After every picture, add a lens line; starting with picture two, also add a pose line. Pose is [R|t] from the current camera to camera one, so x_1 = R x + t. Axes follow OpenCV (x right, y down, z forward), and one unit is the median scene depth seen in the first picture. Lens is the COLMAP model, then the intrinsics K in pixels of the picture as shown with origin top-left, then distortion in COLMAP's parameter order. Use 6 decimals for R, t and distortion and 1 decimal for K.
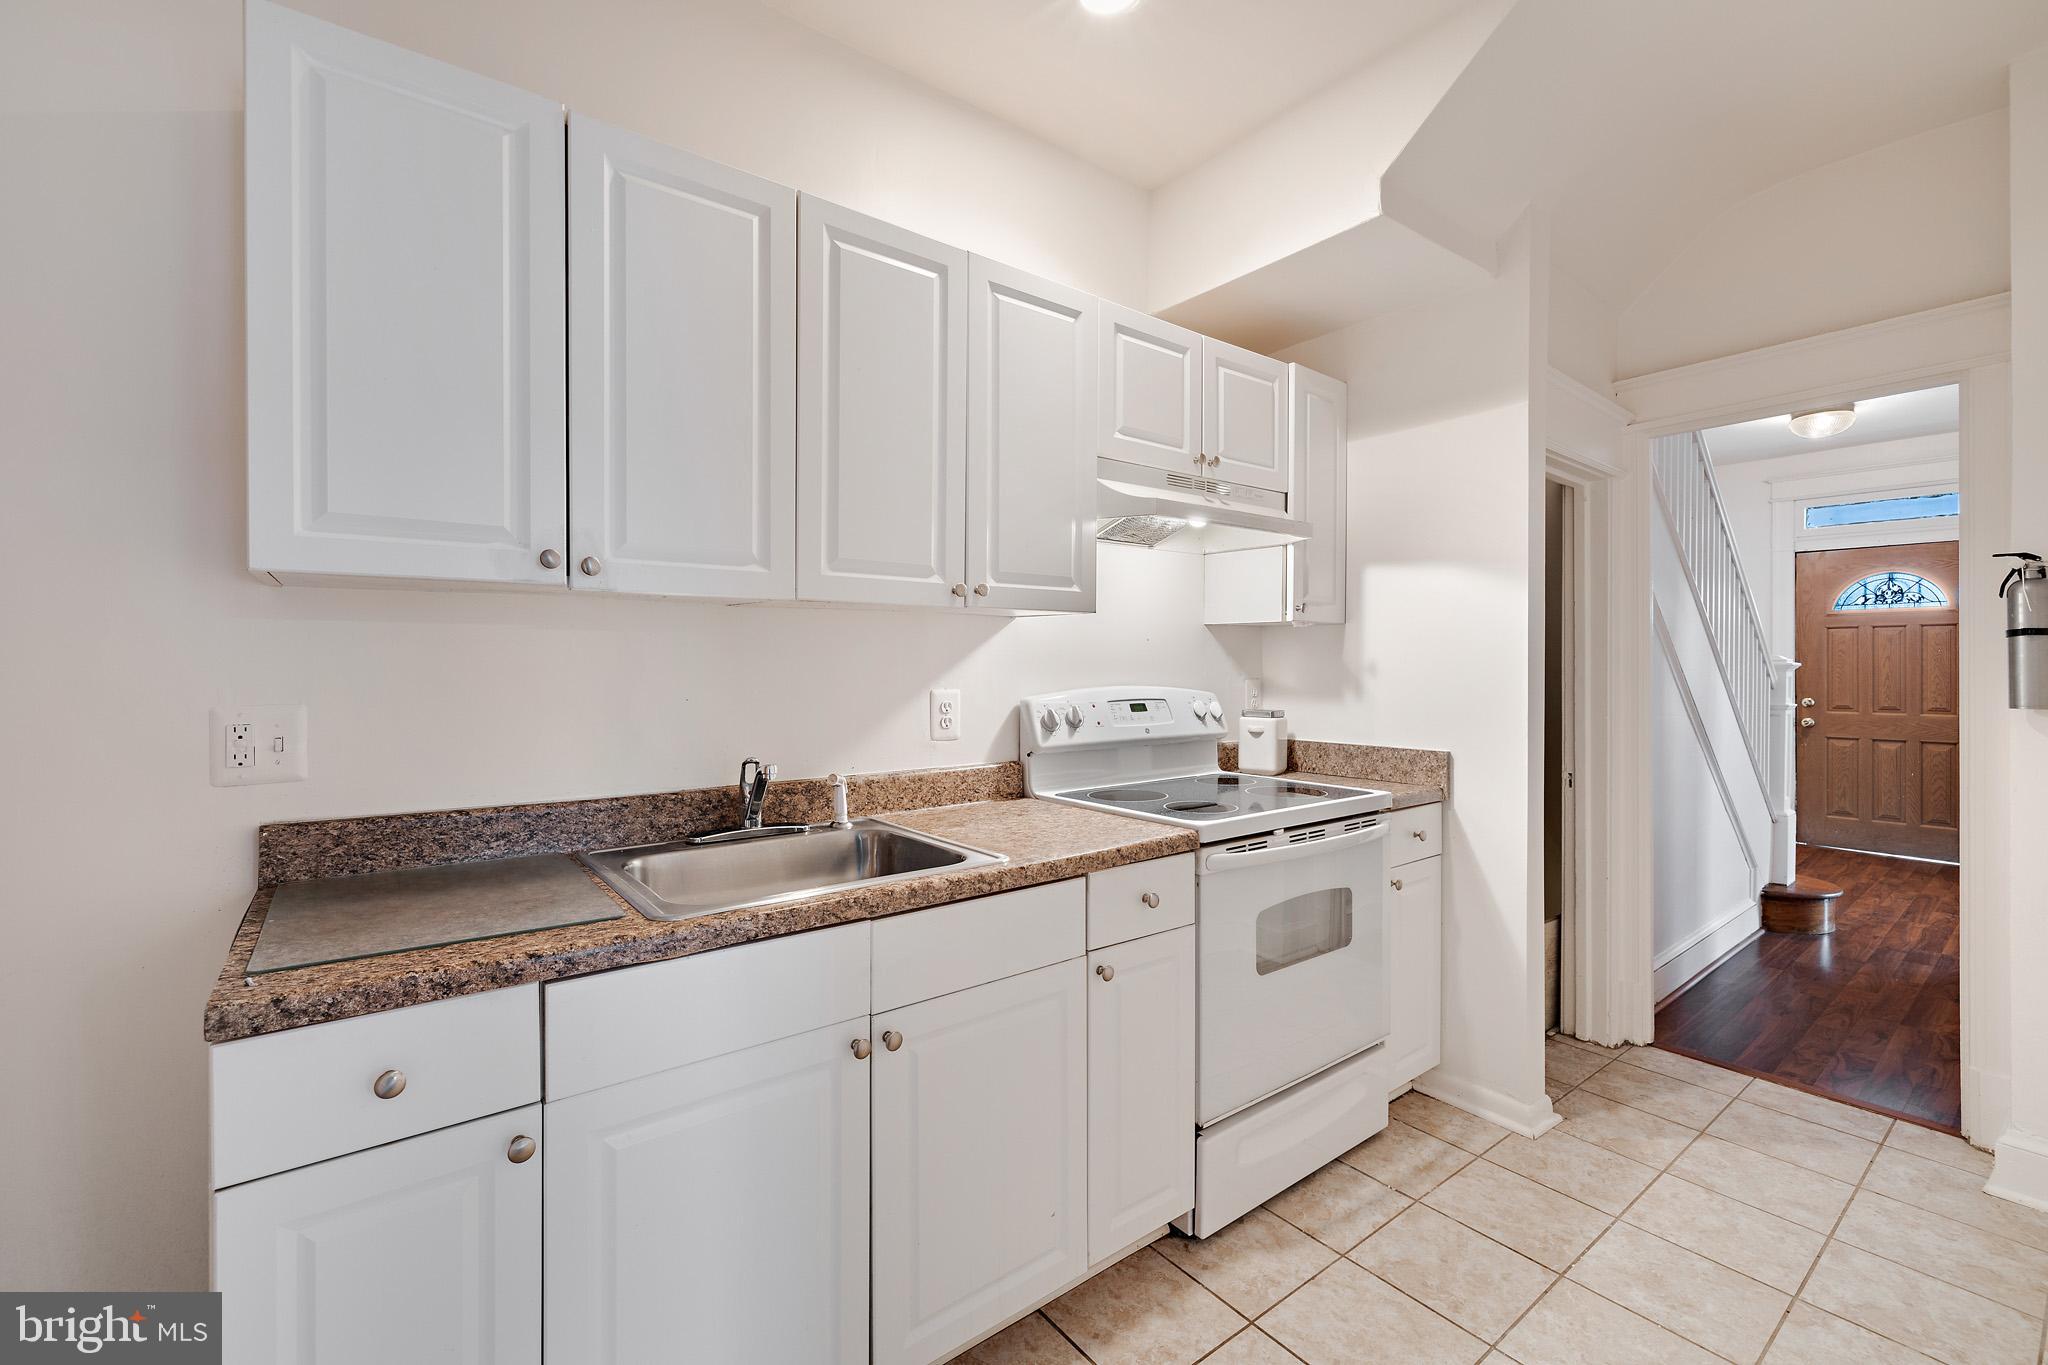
lens RADIAL K [[861.1, 0, 1034.1], [0, 861.1, 667.4], [0, 0, 1]] dist [-0.000643, 0.000467]
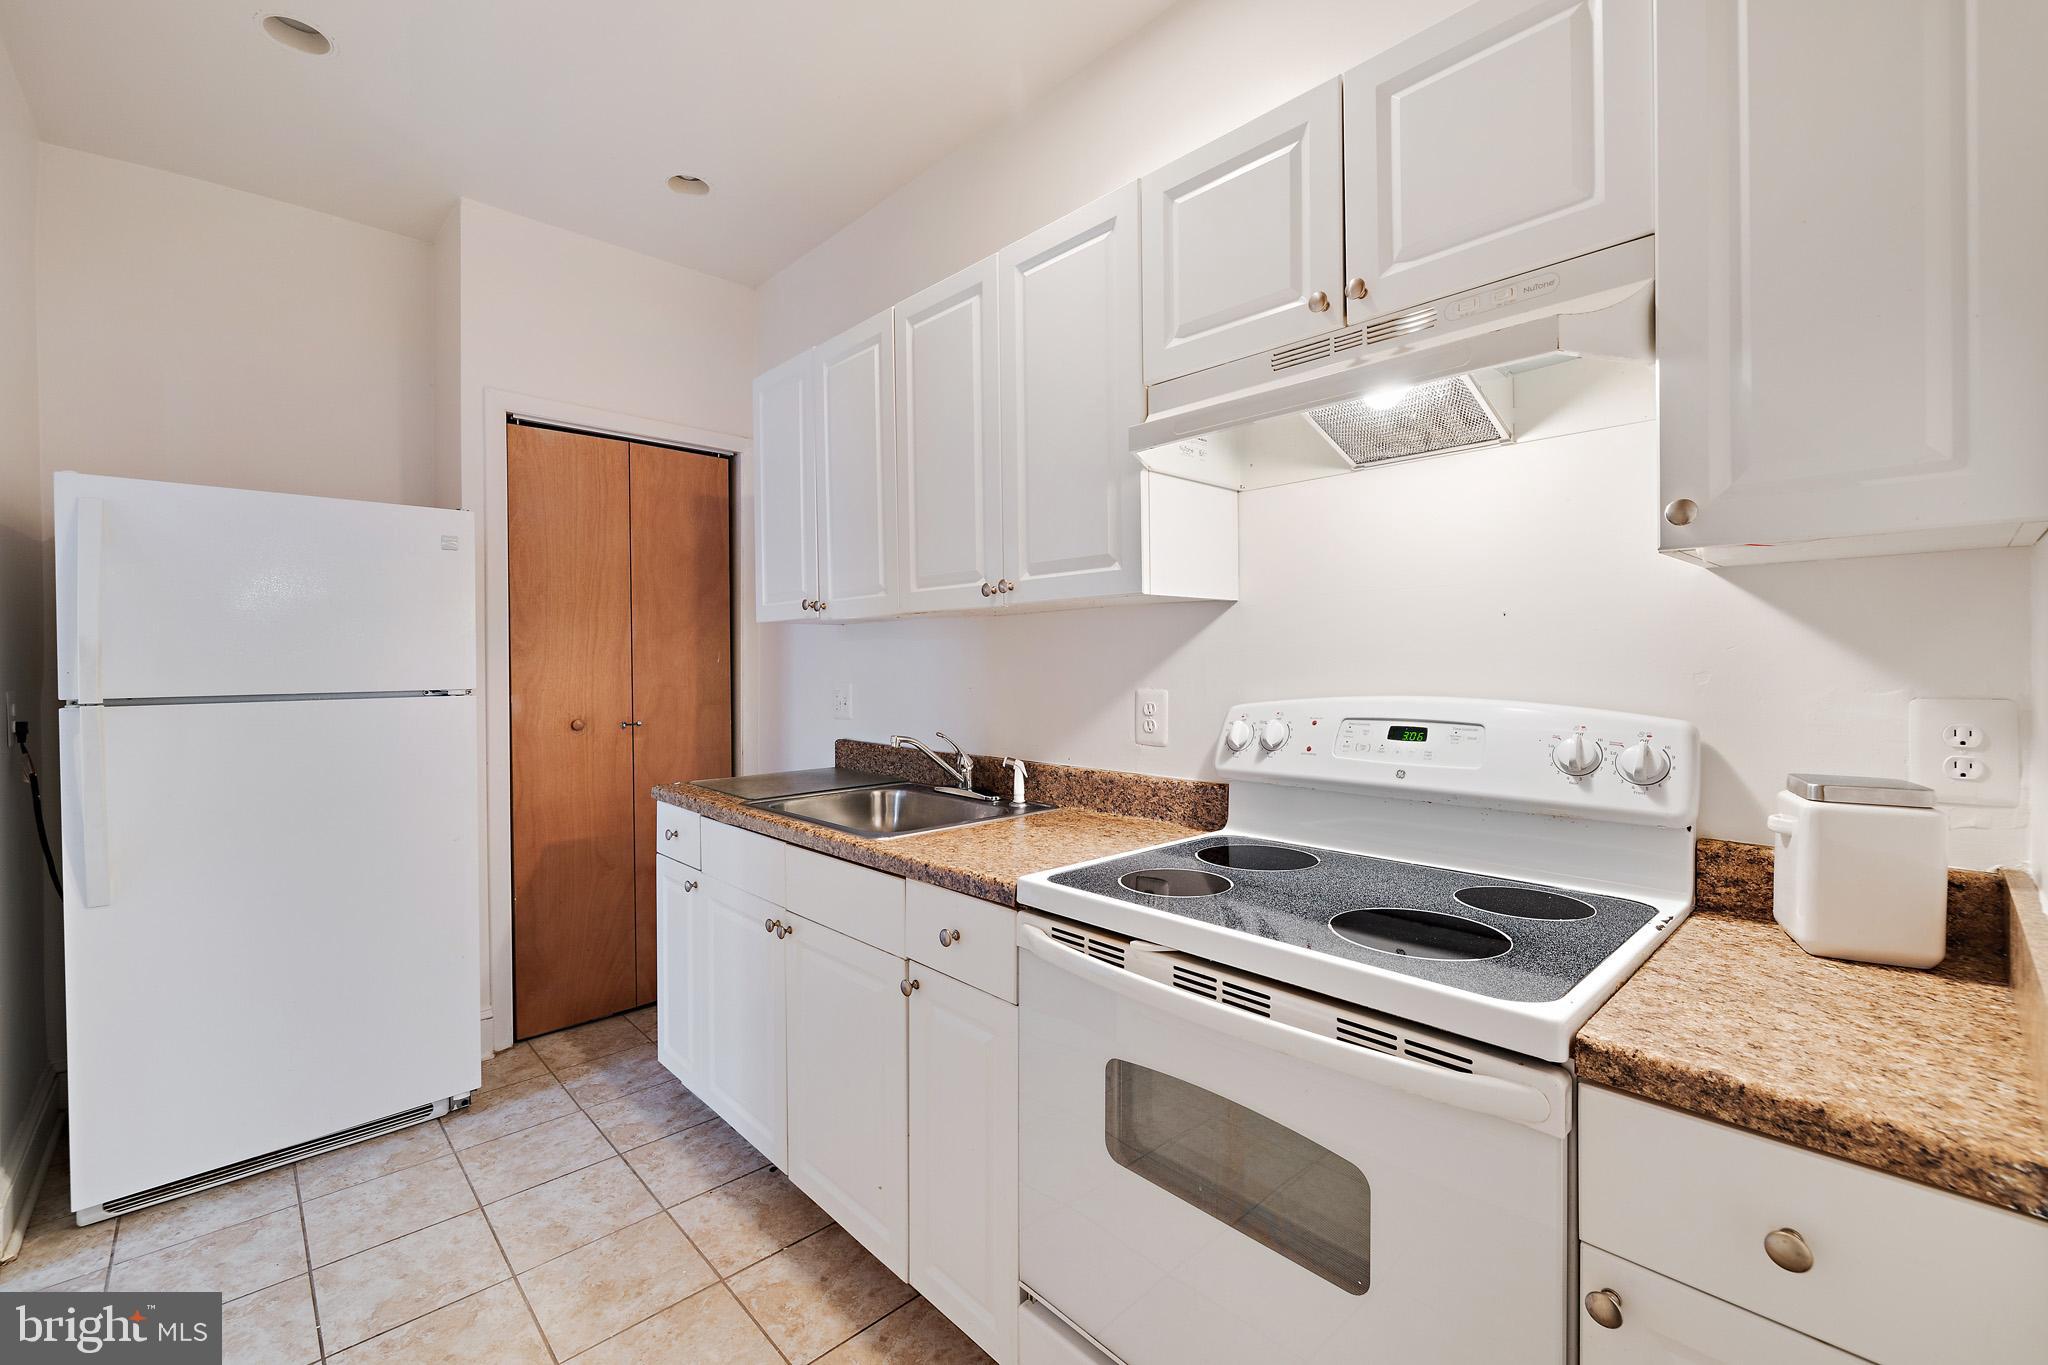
lens RADIAL K [[861.1, 0, 1034.8], [0, 861.1, 673.2], [0, 0, 1]] dist [-0.000643, 0.000467]
pose [[0.091153, 0.011450, -0.995771, 0.810441], [-0.000769, 0.999934, 0.011427, -0.001639], [0.995837, -0.000275, 0.091156, 0.822793]]
